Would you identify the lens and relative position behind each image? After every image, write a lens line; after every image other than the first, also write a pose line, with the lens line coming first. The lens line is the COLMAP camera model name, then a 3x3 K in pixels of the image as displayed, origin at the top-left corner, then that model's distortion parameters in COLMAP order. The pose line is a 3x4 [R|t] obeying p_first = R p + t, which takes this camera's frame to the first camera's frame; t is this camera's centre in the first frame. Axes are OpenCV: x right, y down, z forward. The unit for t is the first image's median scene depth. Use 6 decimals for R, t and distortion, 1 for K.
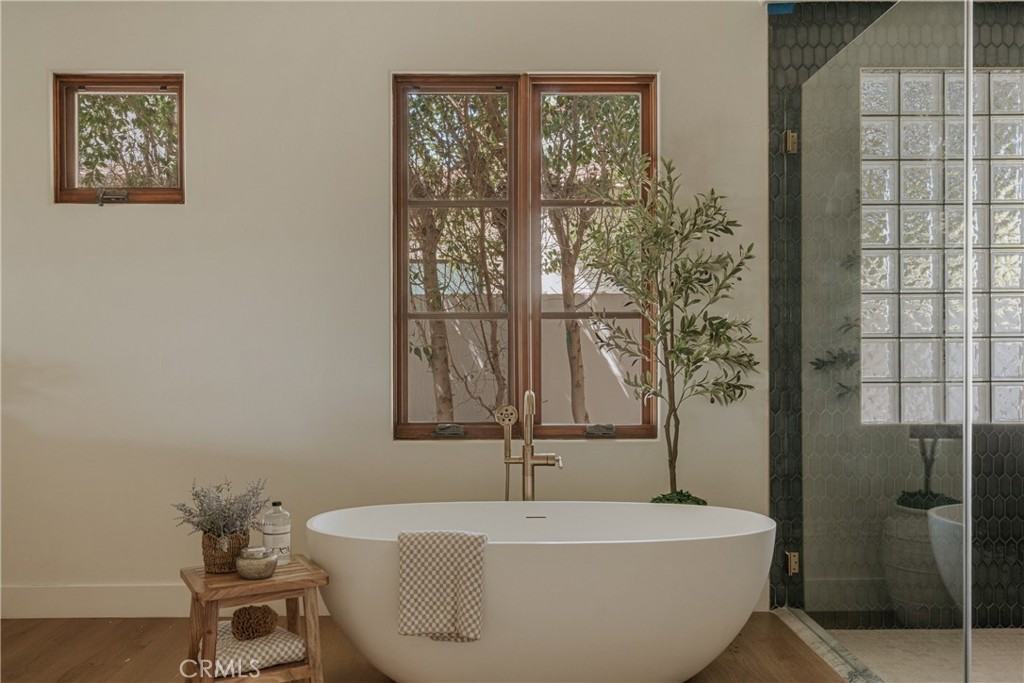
lens RADIAL K [[867.4, 0, 512.1], [0, 867.4, 347.5], [0, 0, 1]] dist [0.021938, 0.005597]
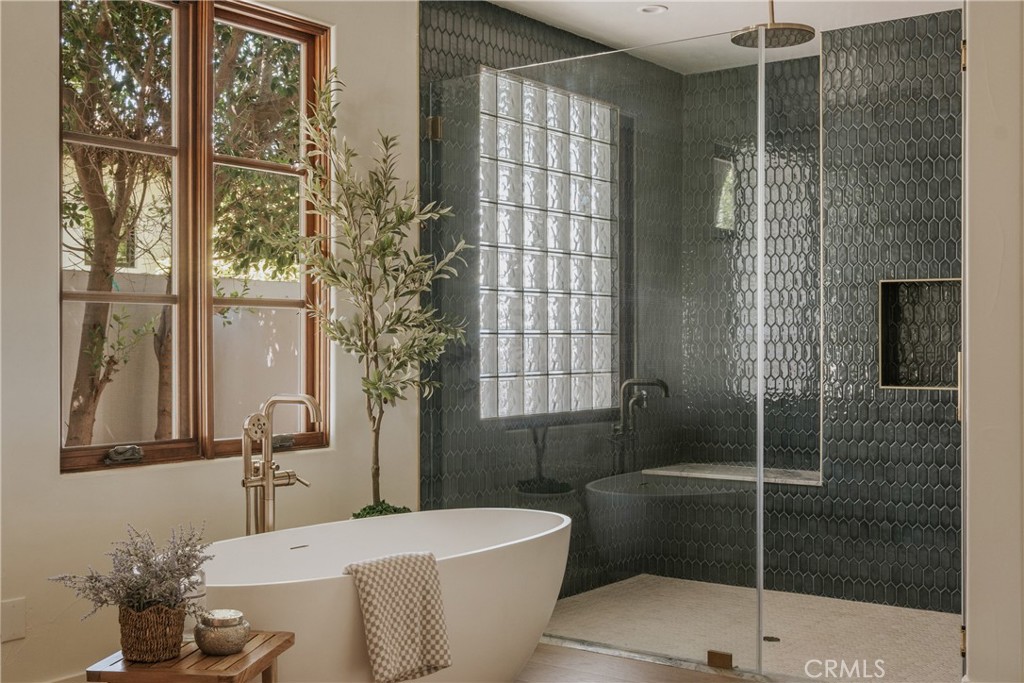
lens RADIAL K [[1182.2, 0, 513.4], [0, 1182.2, 337.5], [0, 0, 1]] dist [0.018380, 0.000000]
pose [[0.625656, 0.004885, 0.780084, -0.679725], [-0.004562, 0.999986, -0.002603, -0.002428], [-0.780086, -0.001930, 0.625670, 0.123826]]
